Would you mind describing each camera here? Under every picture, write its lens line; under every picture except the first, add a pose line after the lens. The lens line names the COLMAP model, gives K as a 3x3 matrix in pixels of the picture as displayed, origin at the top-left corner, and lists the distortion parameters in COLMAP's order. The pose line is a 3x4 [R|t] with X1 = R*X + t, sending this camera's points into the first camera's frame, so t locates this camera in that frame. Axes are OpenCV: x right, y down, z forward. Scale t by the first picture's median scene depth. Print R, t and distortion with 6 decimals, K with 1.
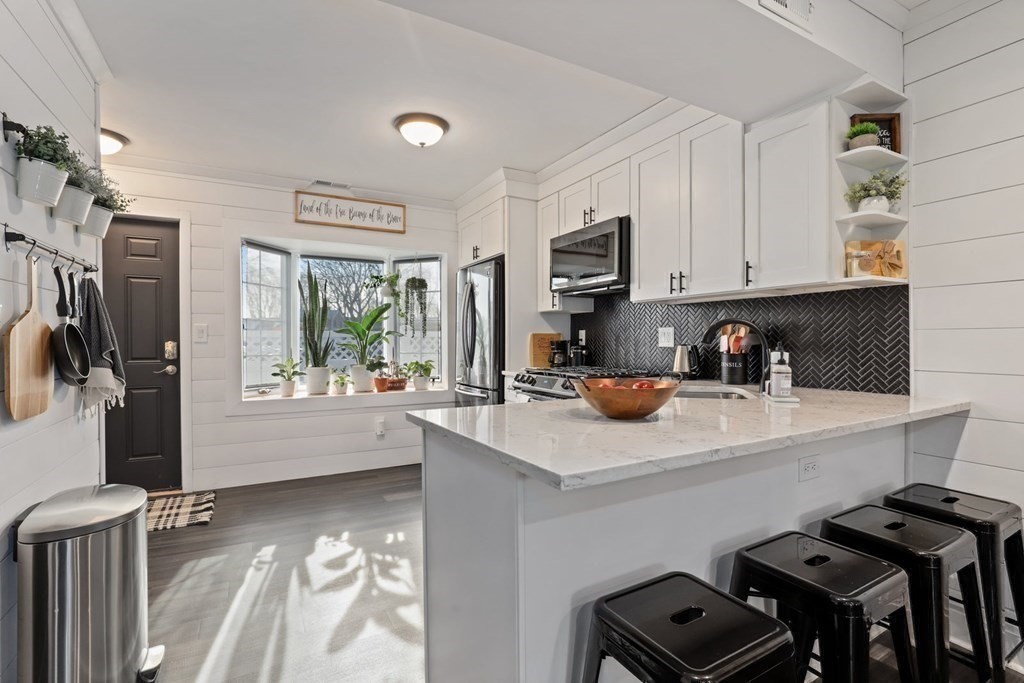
lens RADIAL K [[476.5, 0, 515.7], [0, 476.5, 337.0], [0, 0, 1]] dist [-0.020884, 0.006066]
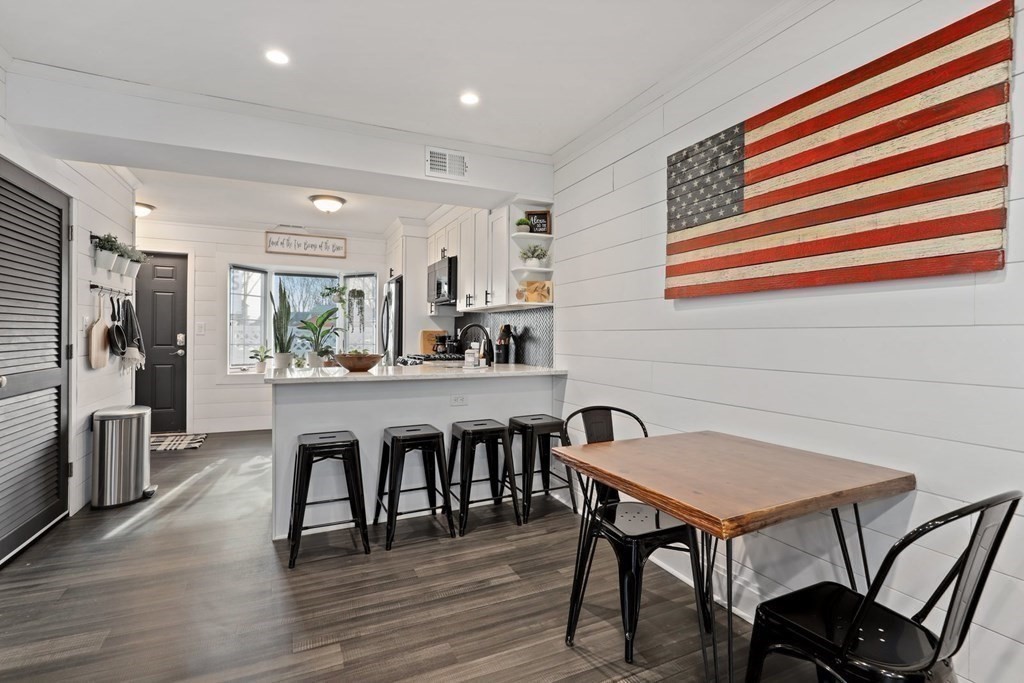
lens RADIAL K [[482.6, 0, 511.5], [0, 482.6, 326.1], [0, 0, 1]] dist [-0.003073, -0.000416]
pose [[0.997134, 0.007880, -0.075241, 0.409611], [-0.008817, 0.999888, -0.012124, -0.005563], [0.075137, 0.012753, 0.997092, -0.427591]]
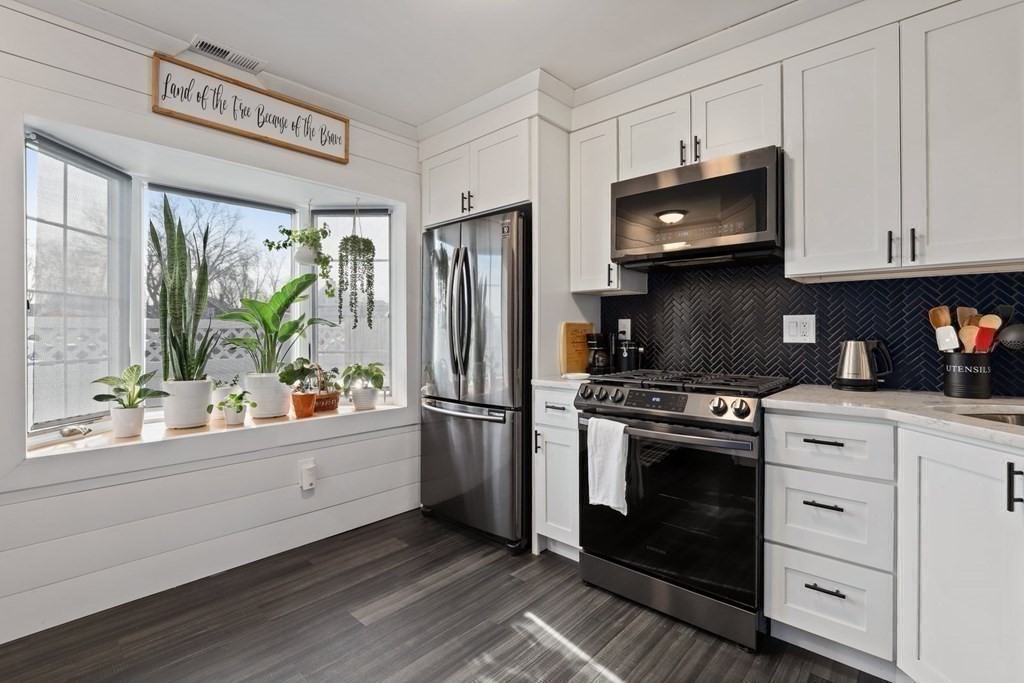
lens RADIAL K [[473.4, 0, 518.0], [0, 473.4, 326.0], [0, 0, 1]] dist [-0.030140, 0.006794]
pose [[0.945005, 0.005283, 0.327012, -0.250389], [-0.003172, 0.999971, -0.006990, 0.001638], [-0.327040, 0.005568, 0.944994, 0.378877]]
